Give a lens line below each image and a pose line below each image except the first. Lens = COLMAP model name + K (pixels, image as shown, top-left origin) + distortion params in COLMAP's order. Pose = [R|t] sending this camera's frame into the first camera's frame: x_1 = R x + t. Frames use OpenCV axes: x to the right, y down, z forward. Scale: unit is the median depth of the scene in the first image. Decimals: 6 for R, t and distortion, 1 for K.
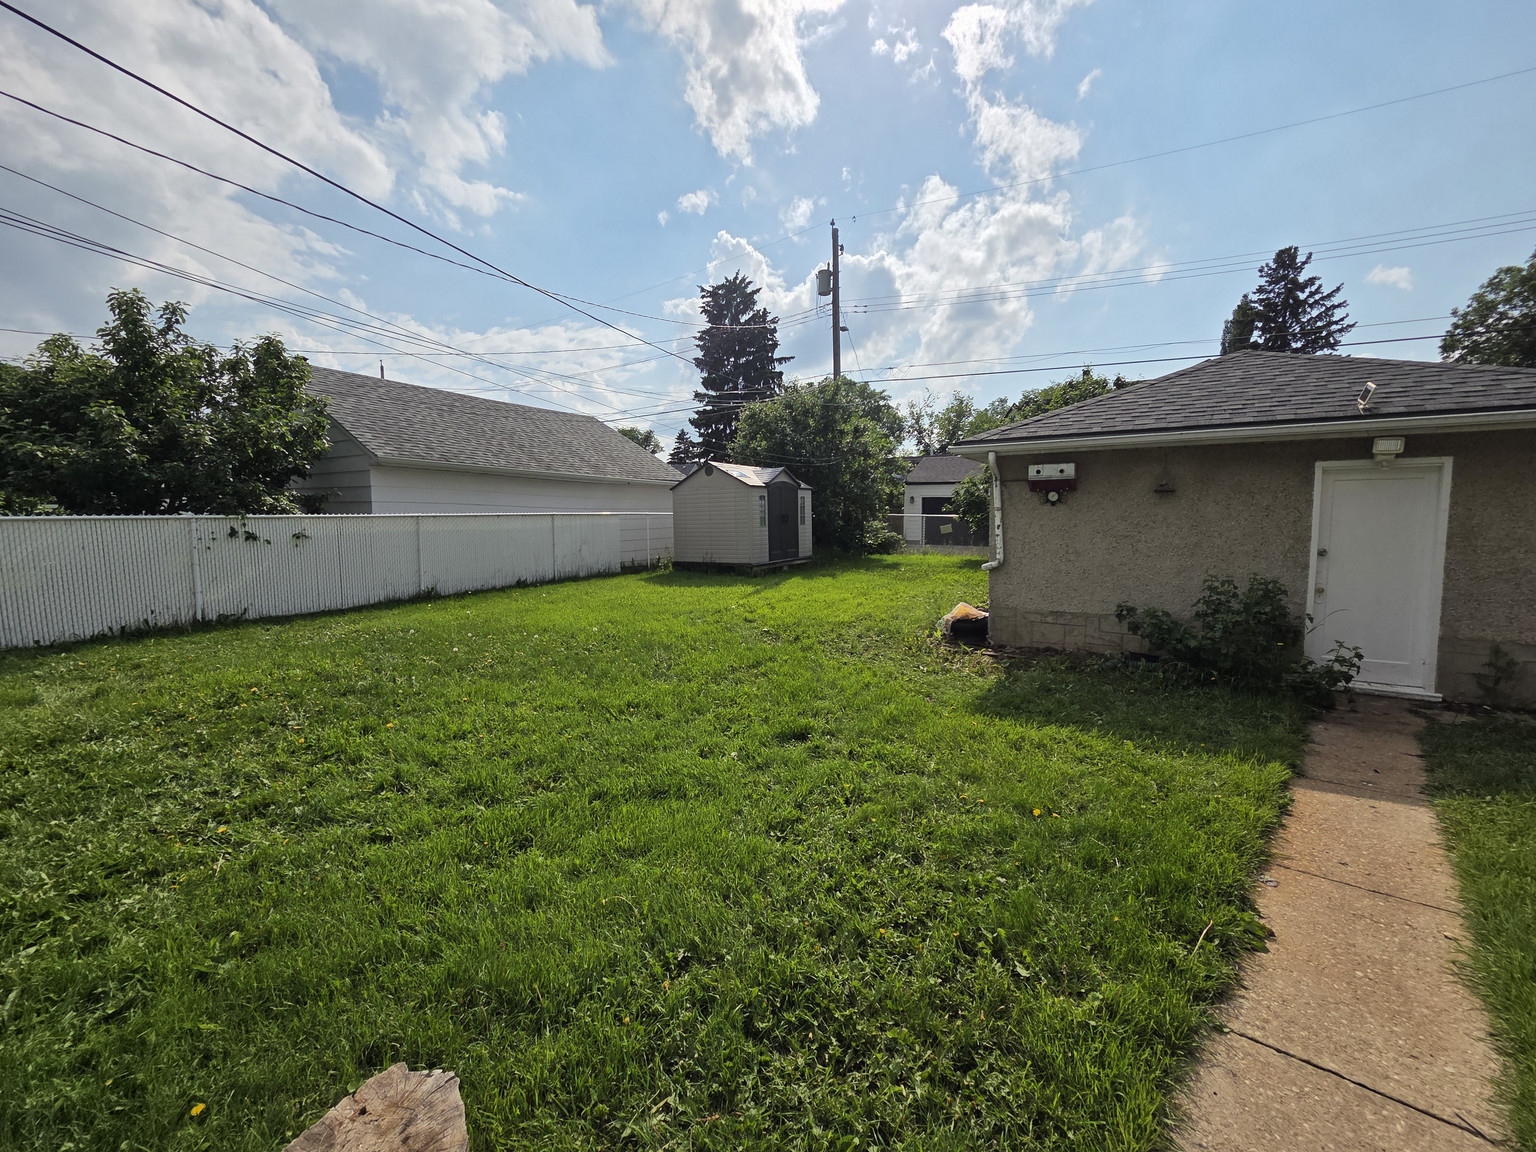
lens RADIAL K [[640.8, 0, 775.5], [0, 640.8, 572.9], [0, 0, 1]] dist [0.009715, -0.000171]
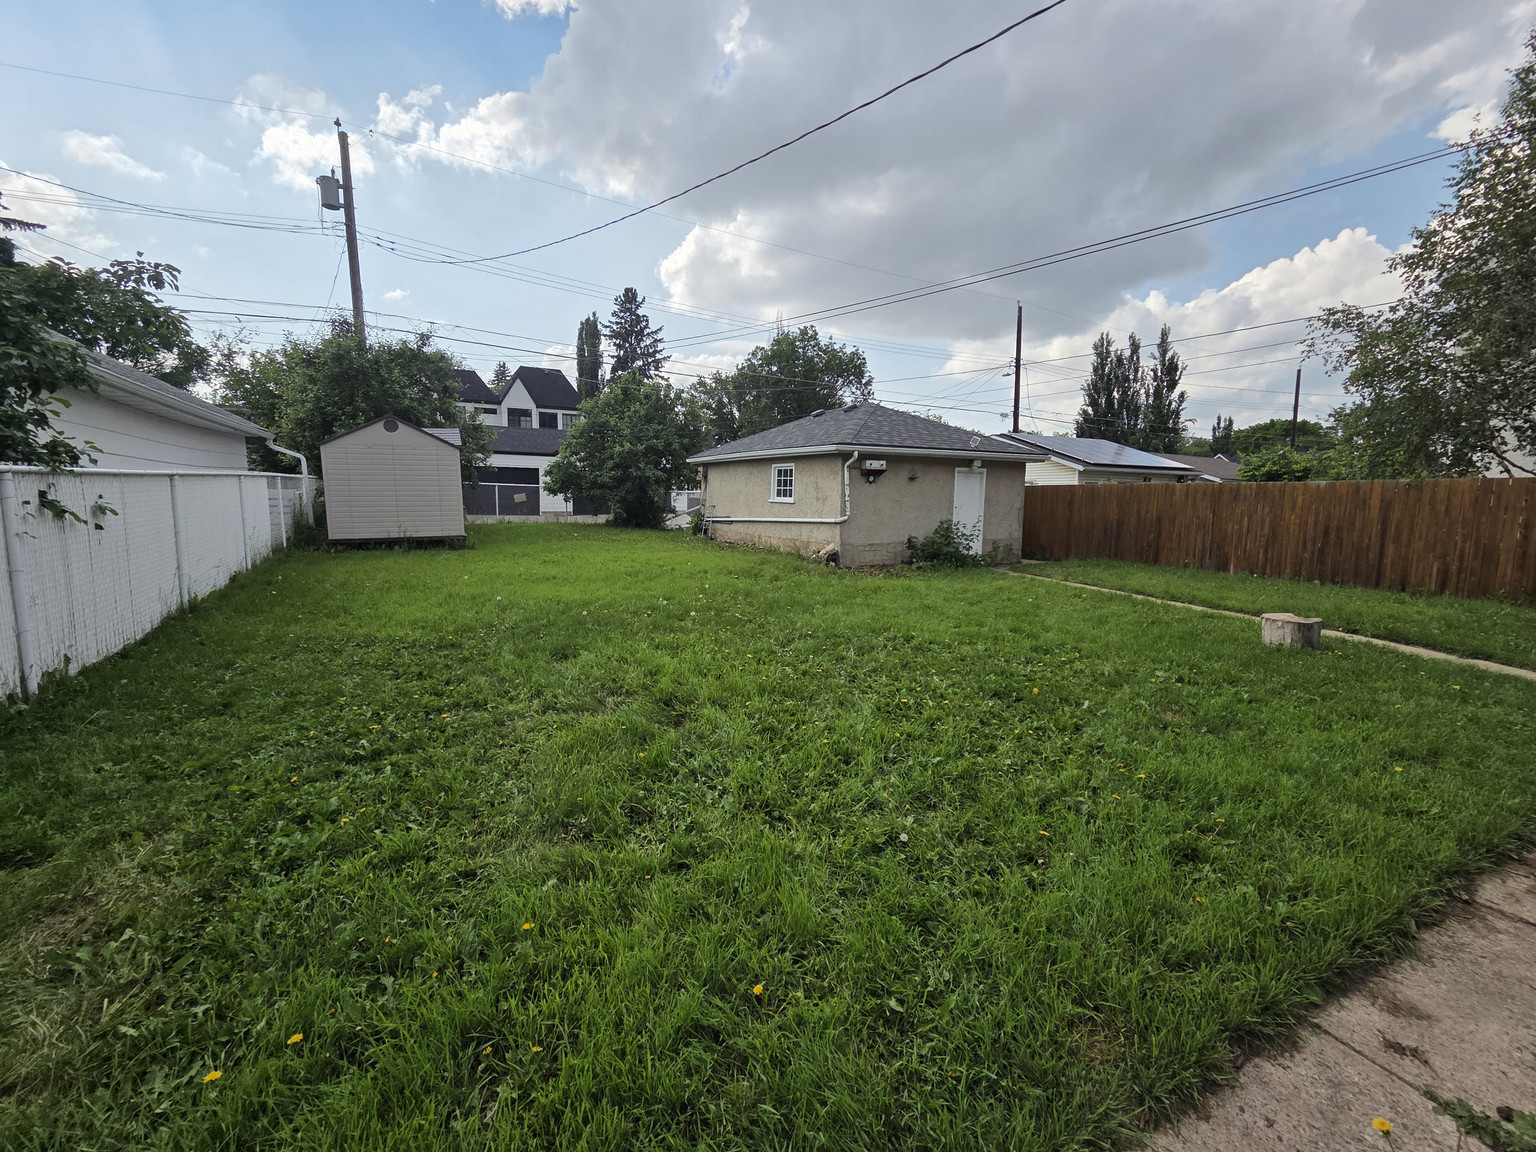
lens RADIAL K [[640.8, 0, 775.5], [0, 640.8, 572.9], [0, 0, 1]] dist [0.009715, -0.000171]
pose [[0.504525, -0.100100, 0.857575, -0.628632], [0.059521, 0.994926, 0.081115, -0.009901], [-0.861343, 0.010119, 0.507923, 0.168219]]
